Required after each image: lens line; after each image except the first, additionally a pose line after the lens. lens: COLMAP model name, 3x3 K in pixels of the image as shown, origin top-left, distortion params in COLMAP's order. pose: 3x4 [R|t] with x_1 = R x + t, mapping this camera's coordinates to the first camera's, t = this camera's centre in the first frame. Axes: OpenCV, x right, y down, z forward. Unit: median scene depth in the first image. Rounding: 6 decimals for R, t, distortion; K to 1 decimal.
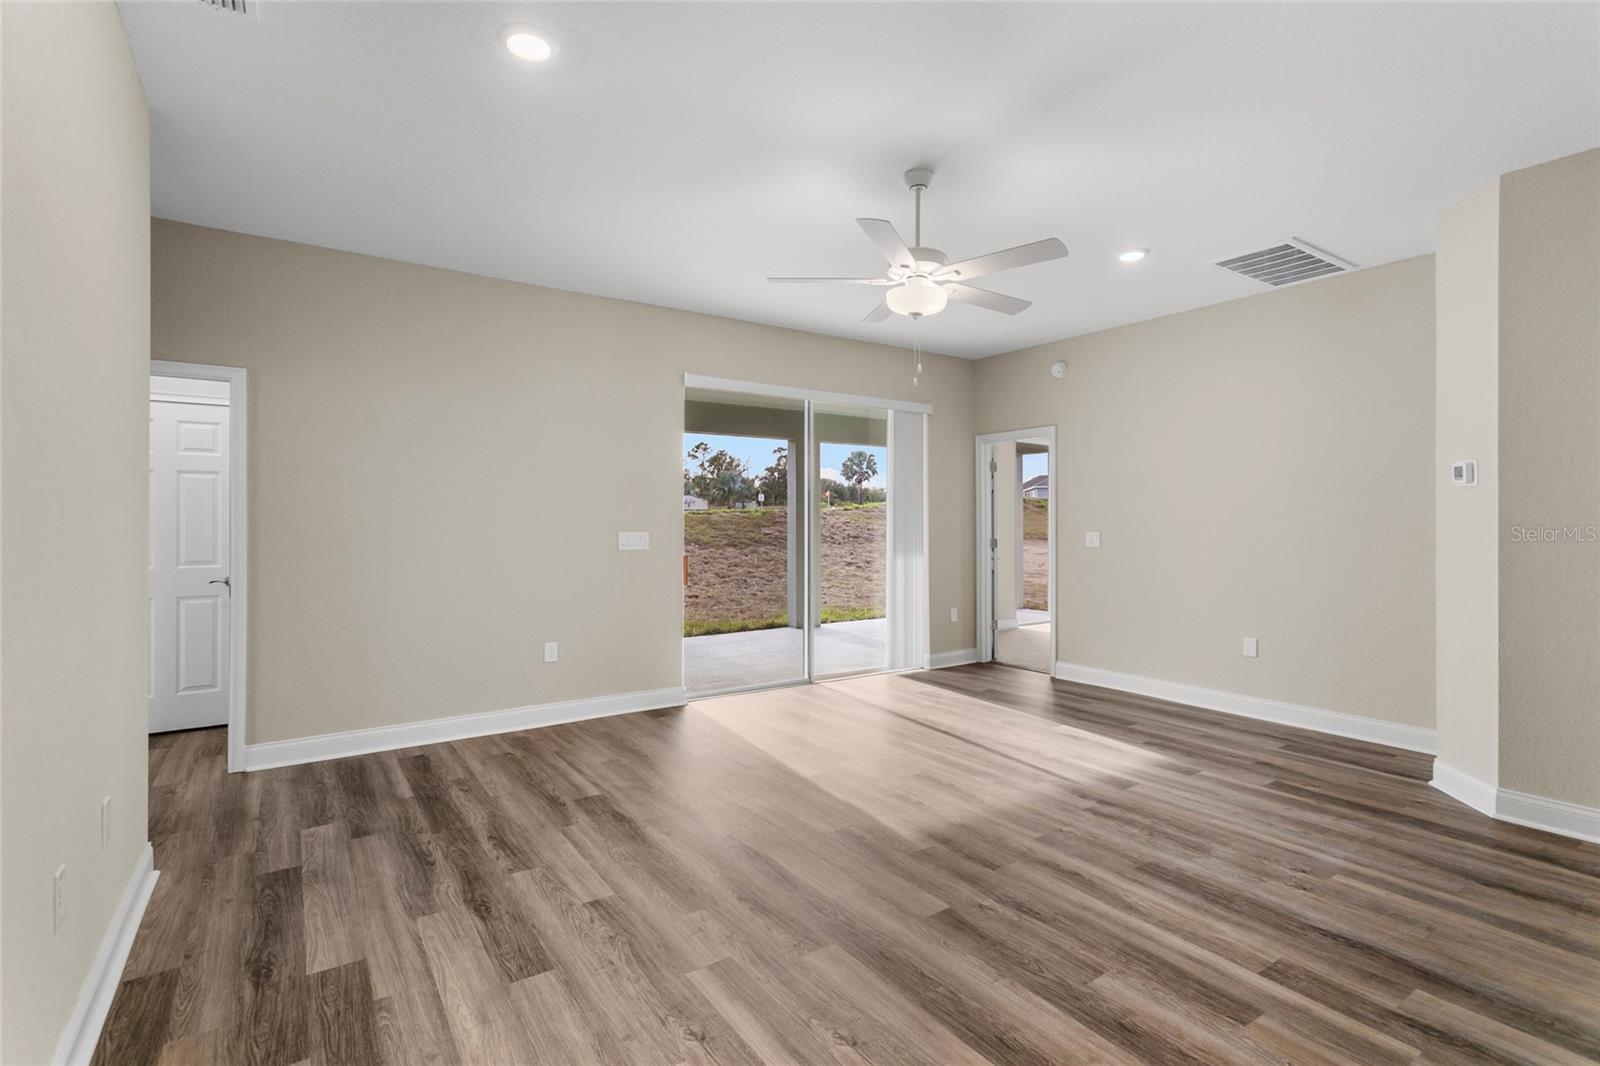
lens RADIAL K [[753.1, 0, 807.4], [0, 753.1, 525.5], [0, 0, 1]] dist [0.001395, 0.001941]
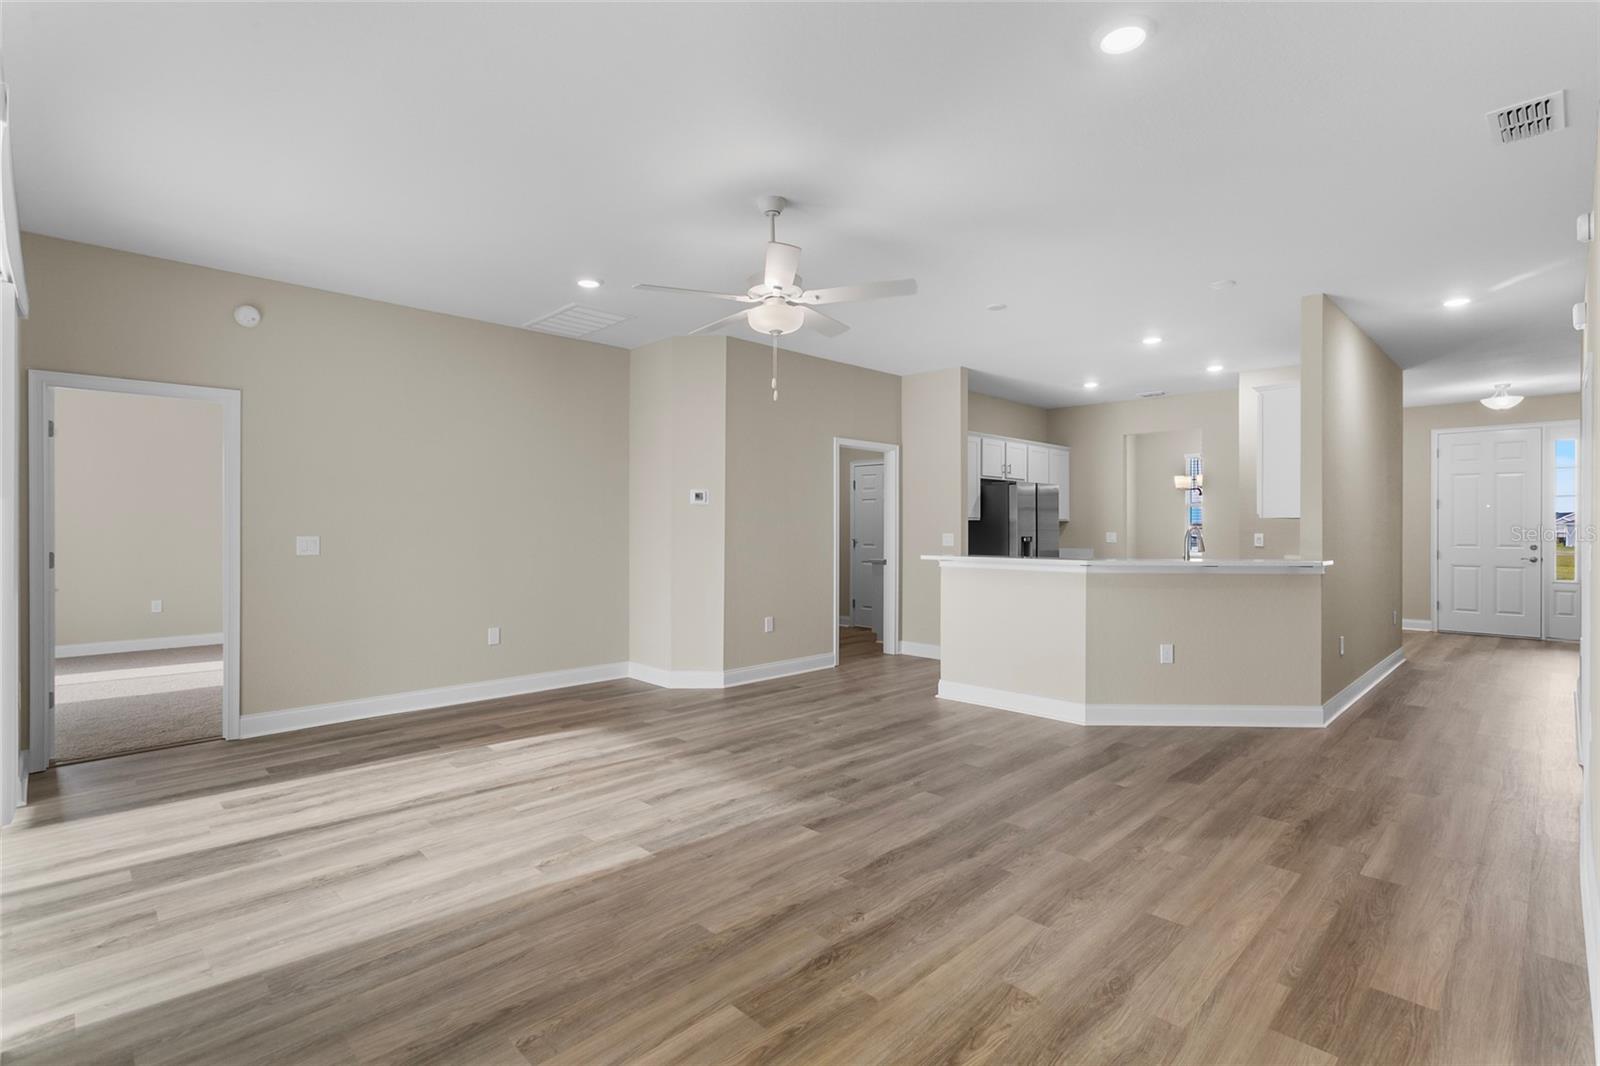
lens RADIAL K [[753.1, 0, 799.9], [0, 753.1, 525.1], [0, 0, 1]] dist [0.001395, 0.001941]
pose [[-0.174611, 0.002527, 0.984634, -0.982033], [0.002184, 0.999995, -0.002179, -0.001336], [-0.984635, 0.001770, -0.174616, 1.226945]]
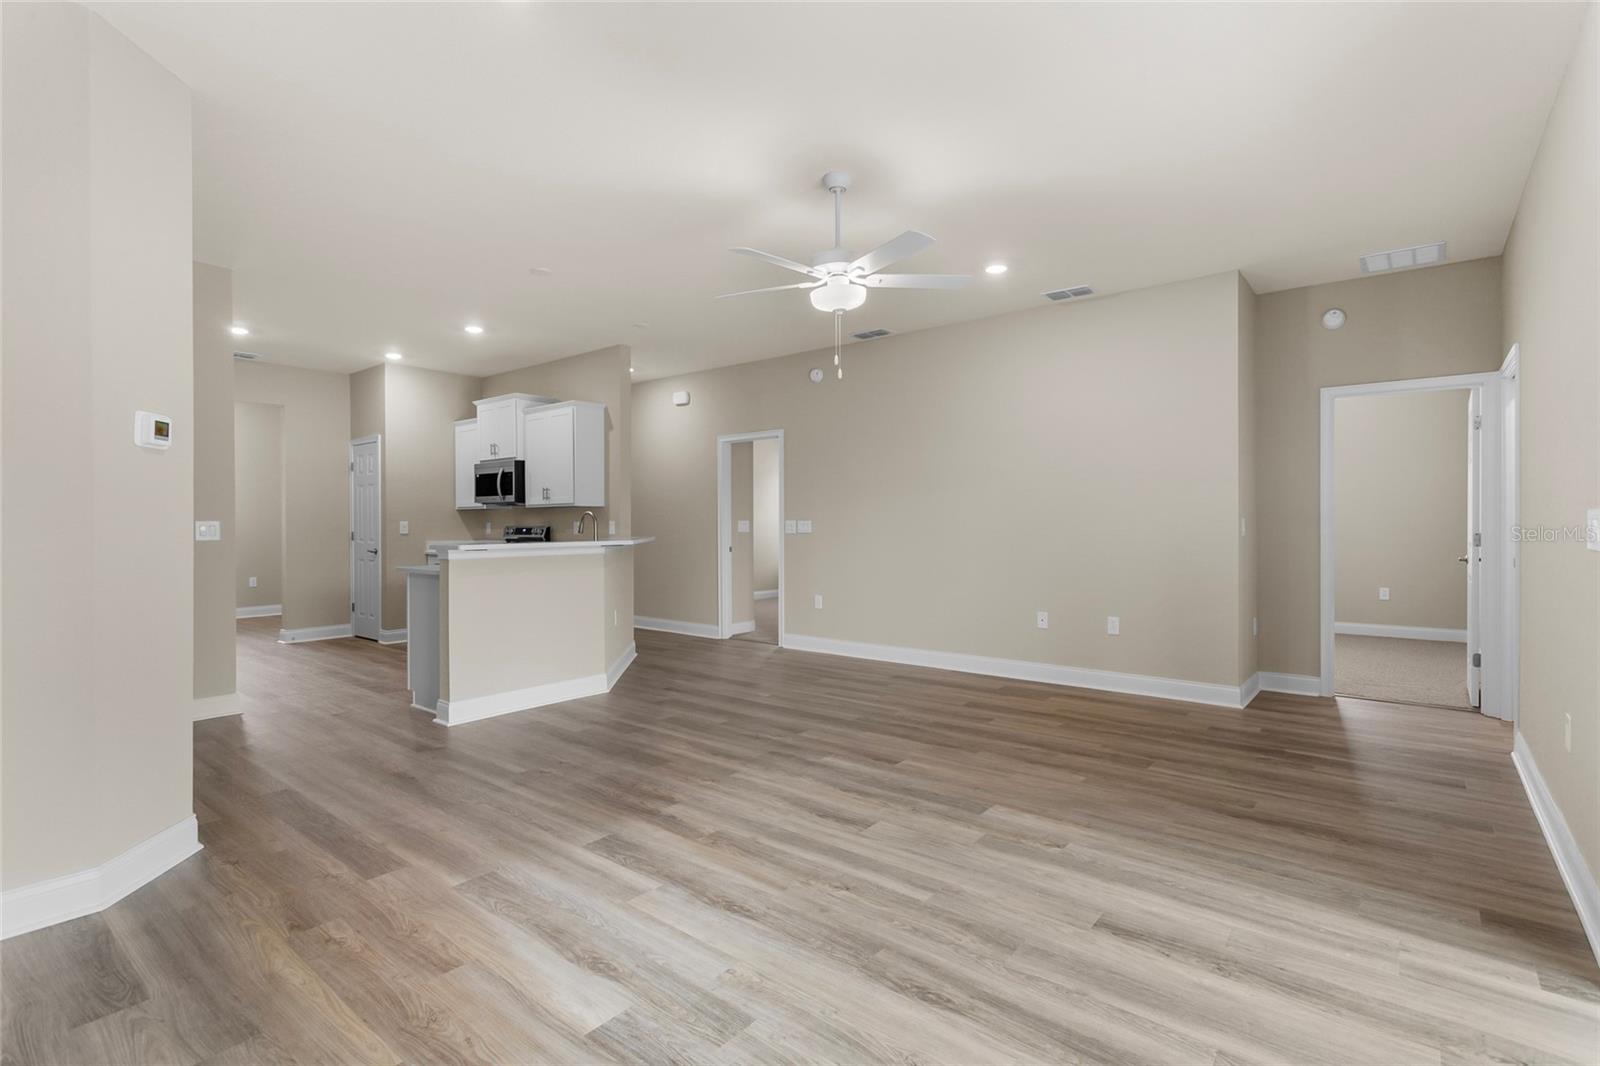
lens RADIAL K [[753.1, 0, 800.0], [0, 753.1, 530.1], [0, 0, 1]] dist [0.001395, 0.001941]
pose [[-0.960955, 0.007130, -0.276611, 0.533594], [0.003612, 0.999906, 0.013227, 0.022729], [0.276680, 0.011711, -0.960891, 2.158714]]
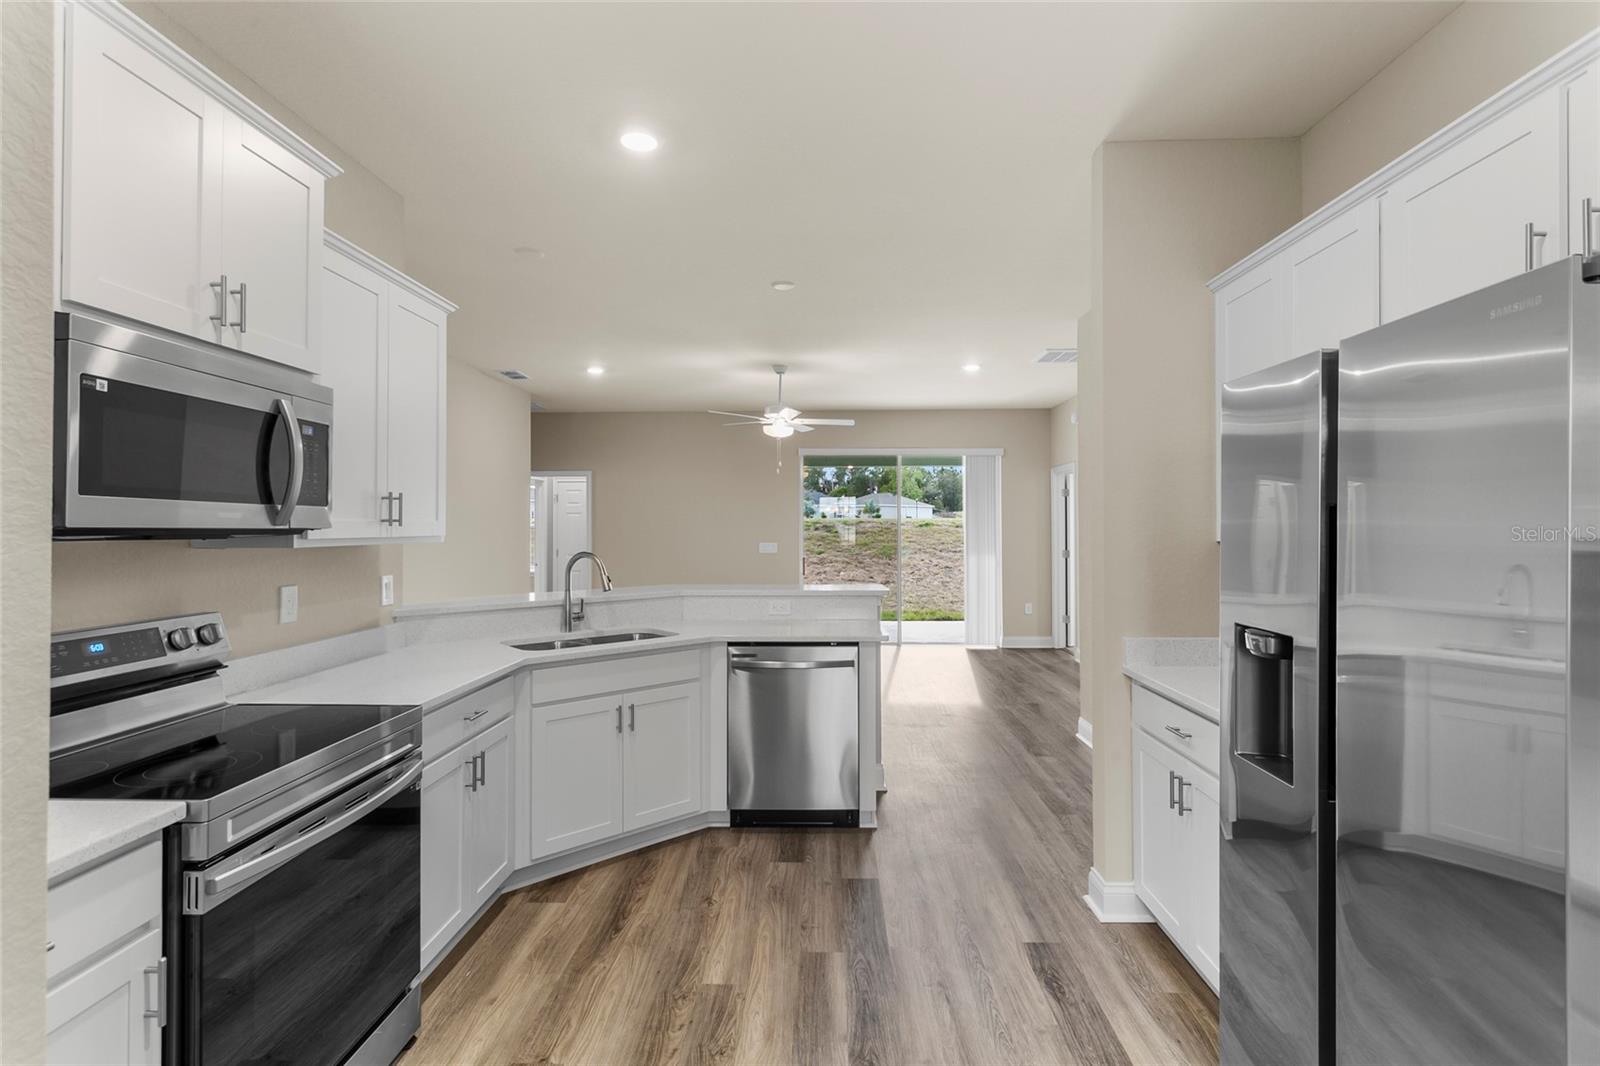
lens RADIAL K [[753.1, 0, 804.2], [0, 753.1, 521.7], [0, 0, 1]] dist [0.001395, 0.001941]
pose [[0.801527, -0.004875, -0.597938, 1.489469], [-0.001823, 0.999942, -0.010596, -0.036581], [0.597956, 0.009583, 0.801472, -0.600507]]
